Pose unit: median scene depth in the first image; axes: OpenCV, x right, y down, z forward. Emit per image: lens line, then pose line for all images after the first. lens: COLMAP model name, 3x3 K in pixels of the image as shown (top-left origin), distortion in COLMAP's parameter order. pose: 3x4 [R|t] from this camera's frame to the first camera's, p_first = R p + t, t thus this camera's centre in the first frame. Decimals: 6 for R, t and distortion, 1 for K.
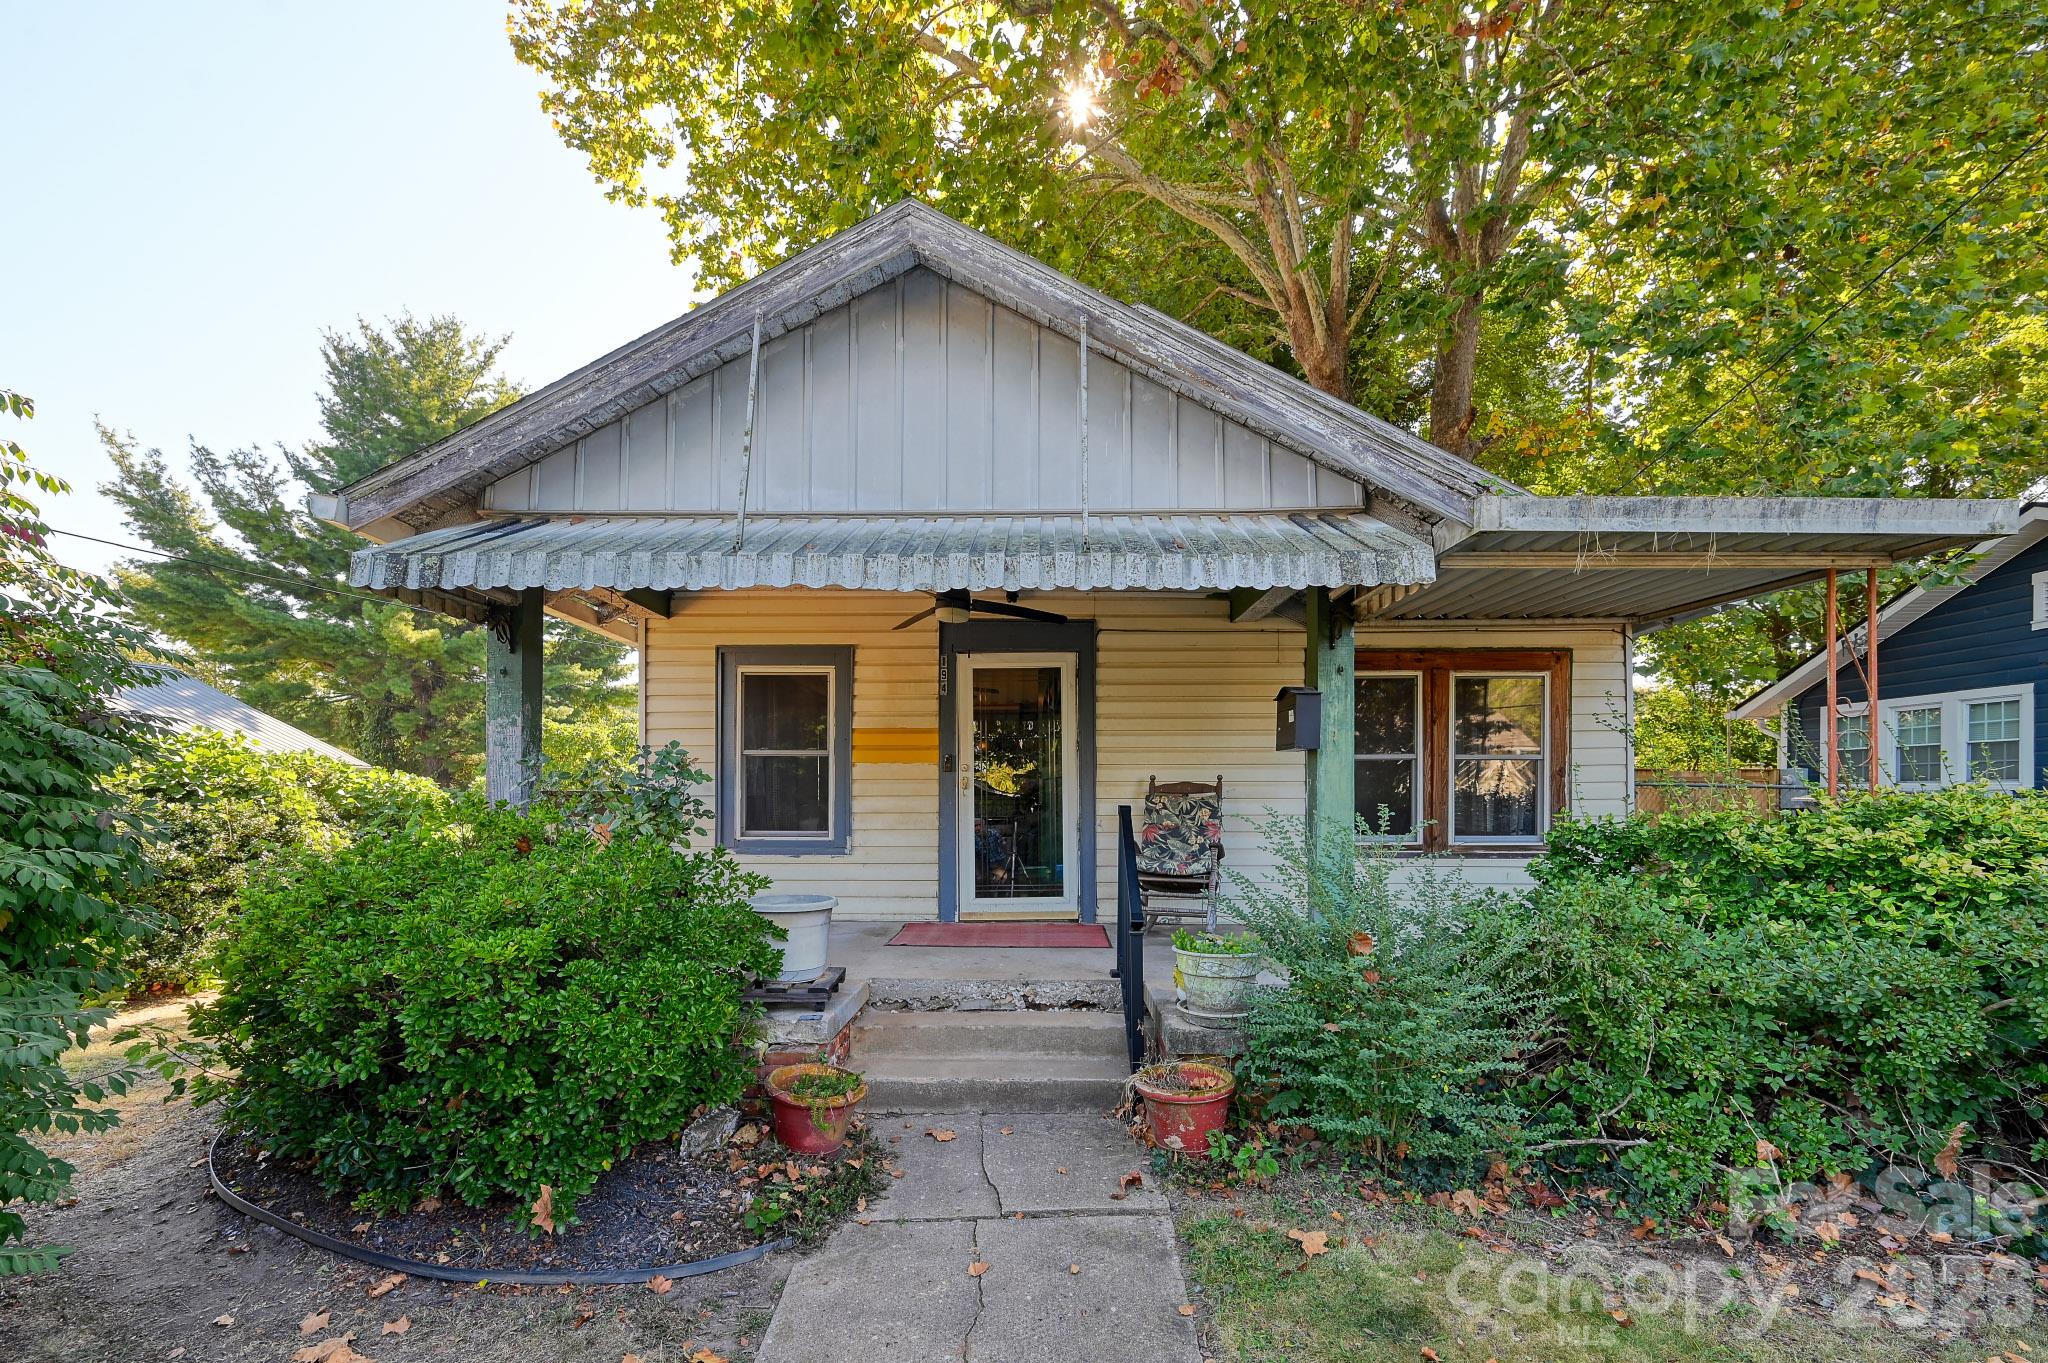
lens RADIAL K [[859.1, 0, 1030.1], [0, 859.1, 801.2], [0, 0, 1]] dist [-0.002576, 0.000062]
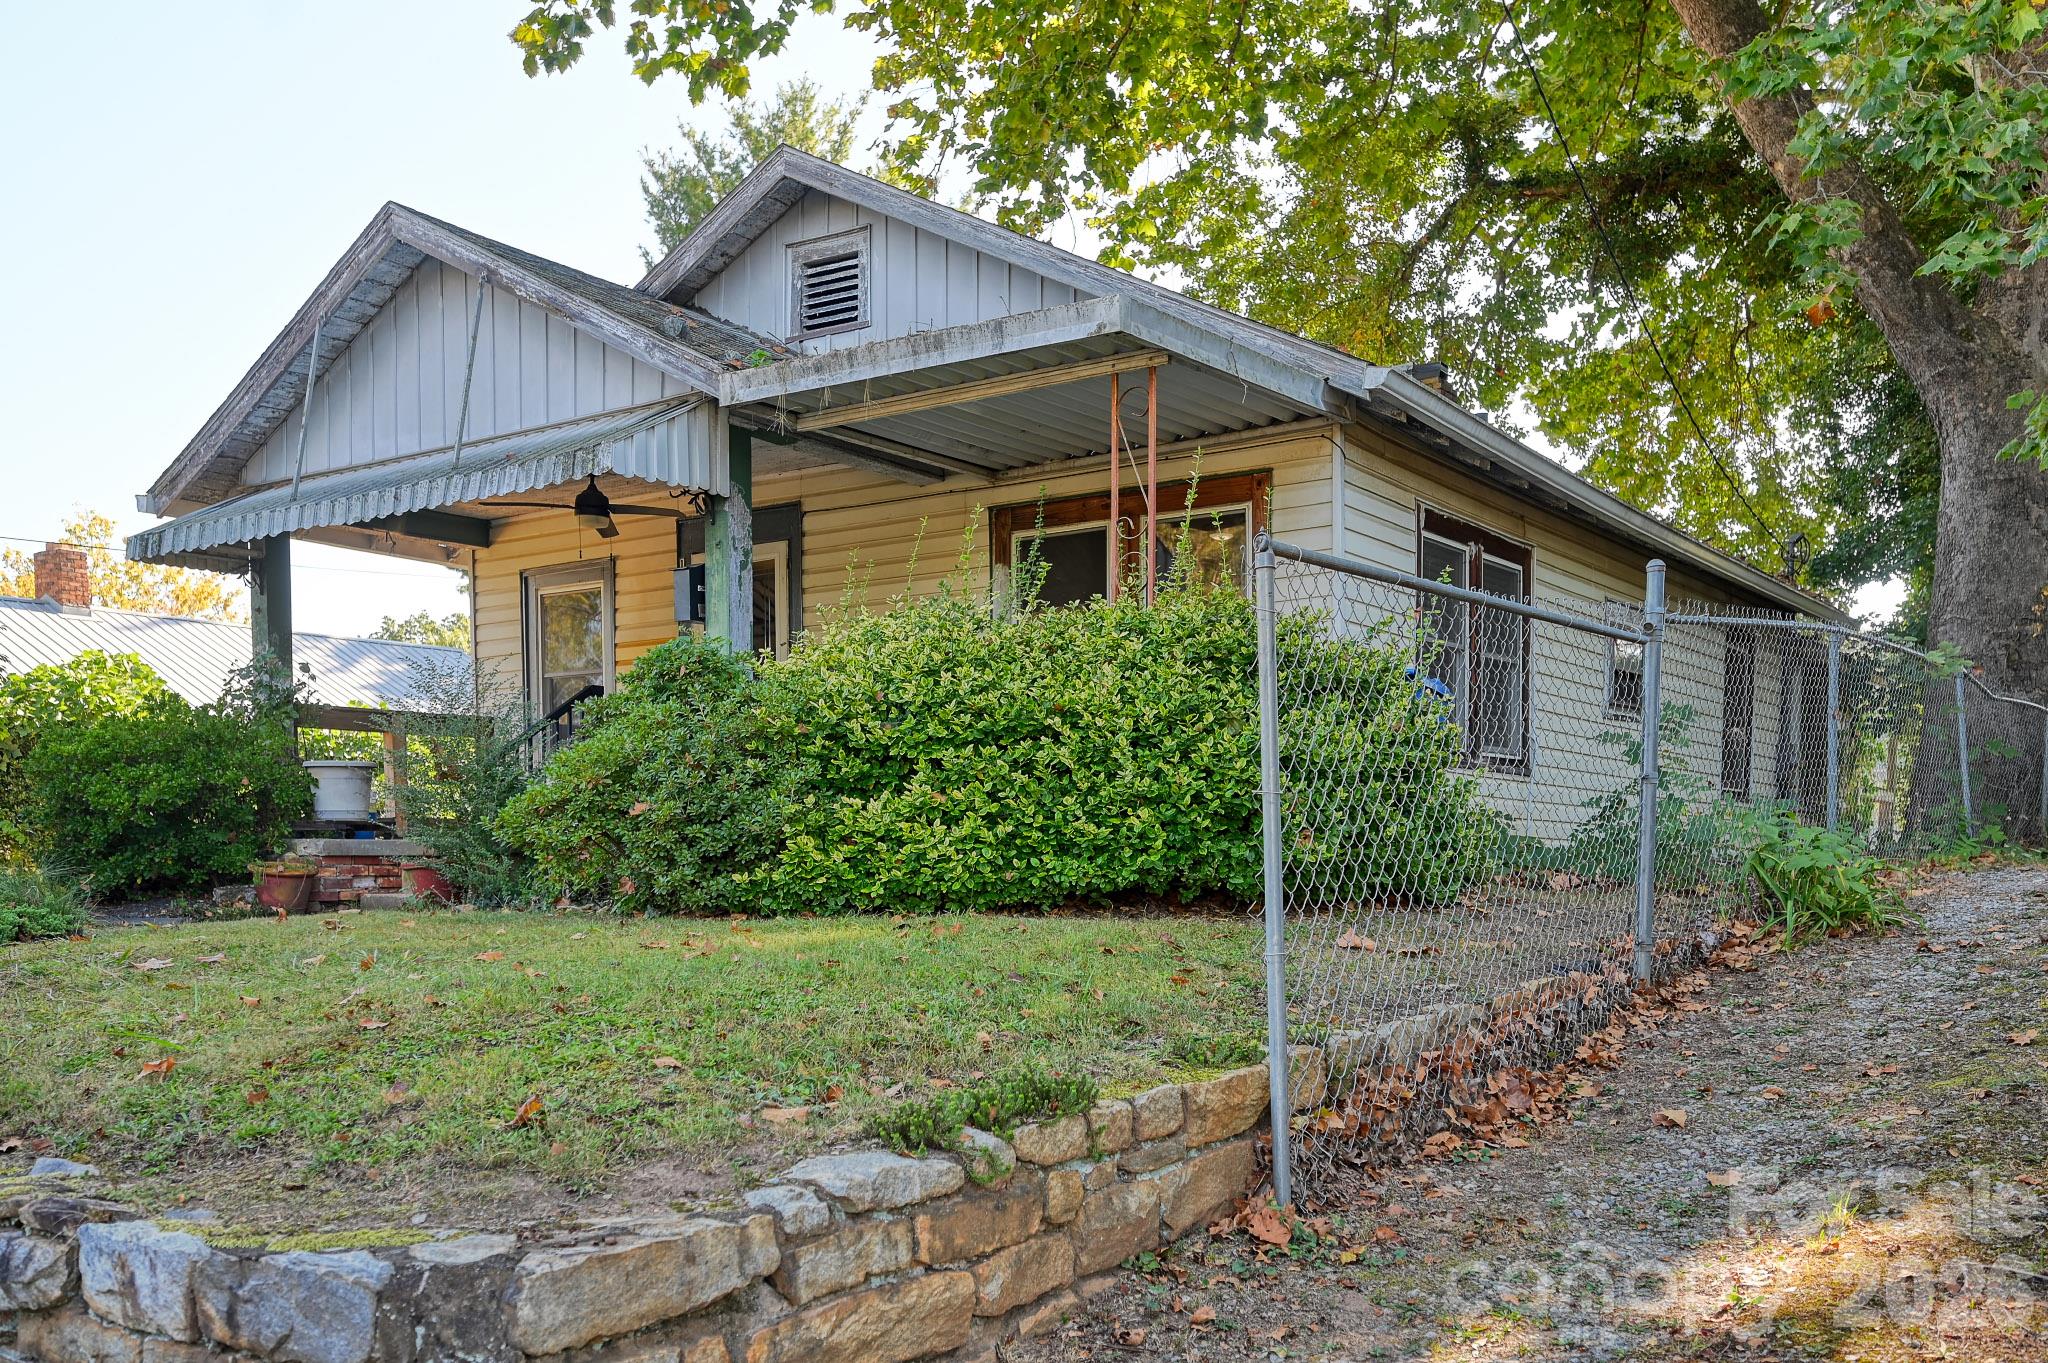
lens RADIAL K [[1885.2, 0, 1062.9], [0, 1885.2, 999.9], [0, 0, 1]] dist [-0.004063, 0.012897]
pose [[0.830265, 0.031968, -0.556451, 1.519226], [0.004058, 0.997981, 0.063388, 0.196653], [0.557354, -0.054887, 0.828459, -0.538561]]
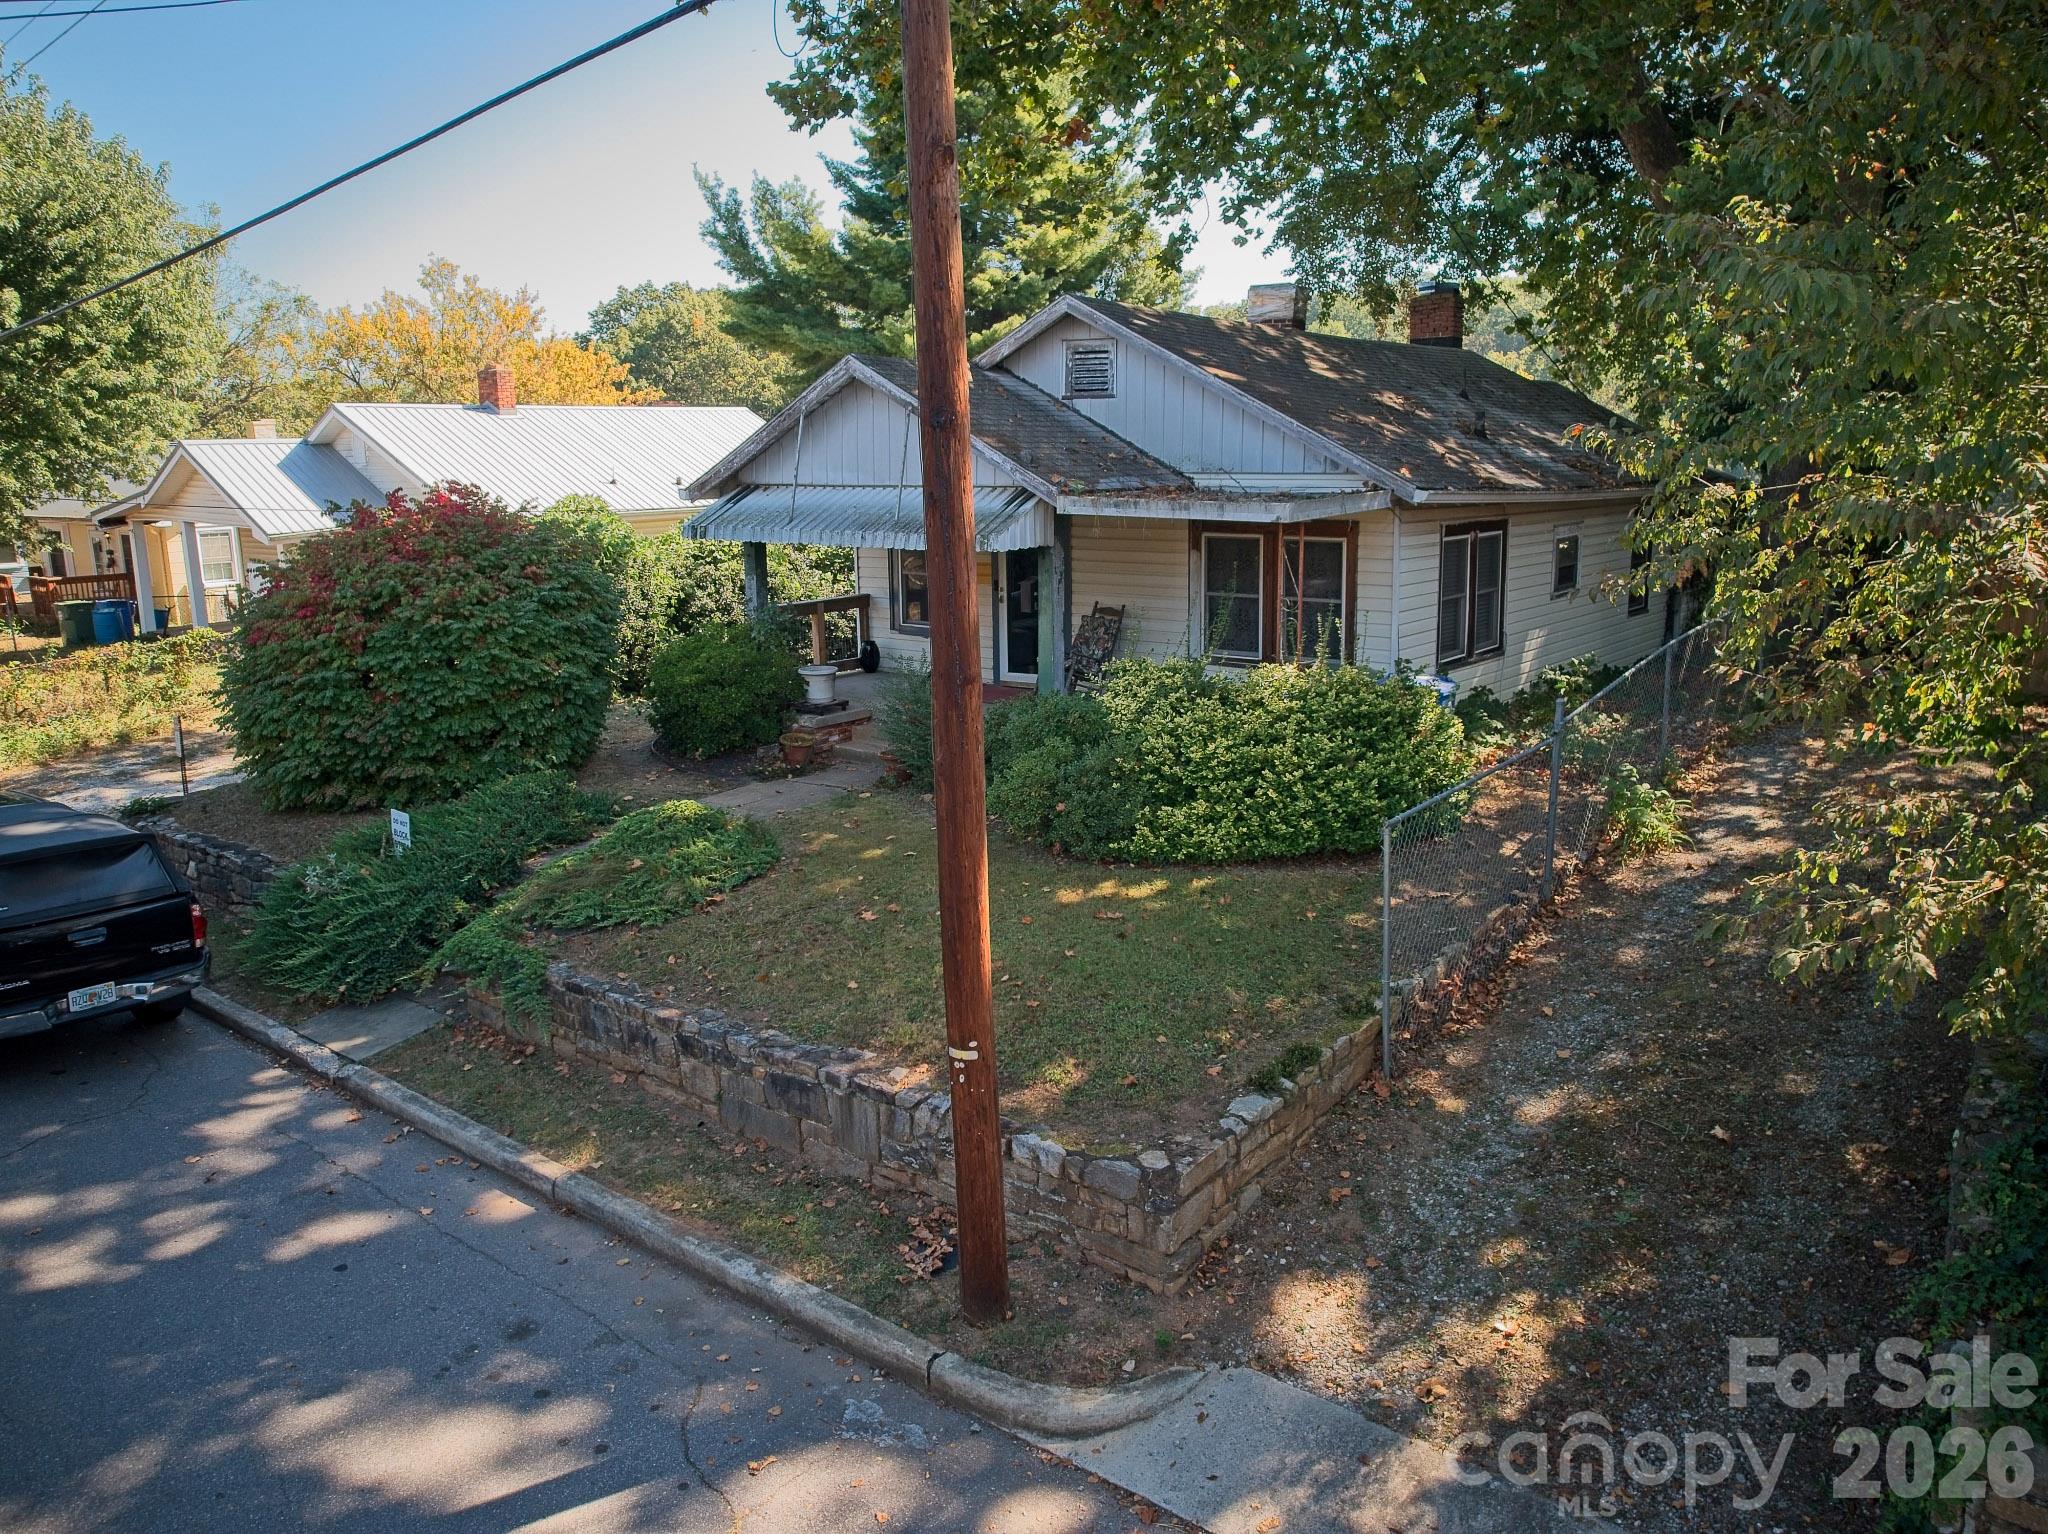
lens RADIAL K [[1484.4, 0, 1033.3], [0, 1484.4, 771.5], [0, 0, 1]] dist [-0.061373, 0.000115]
pose [[0.793309, 0.122150, -0.596440, 1.755814], [0.008449, 0.977363, 0.211402, -0.308201], [0.608761, -0.172746, 0.774318, -1.217038]]
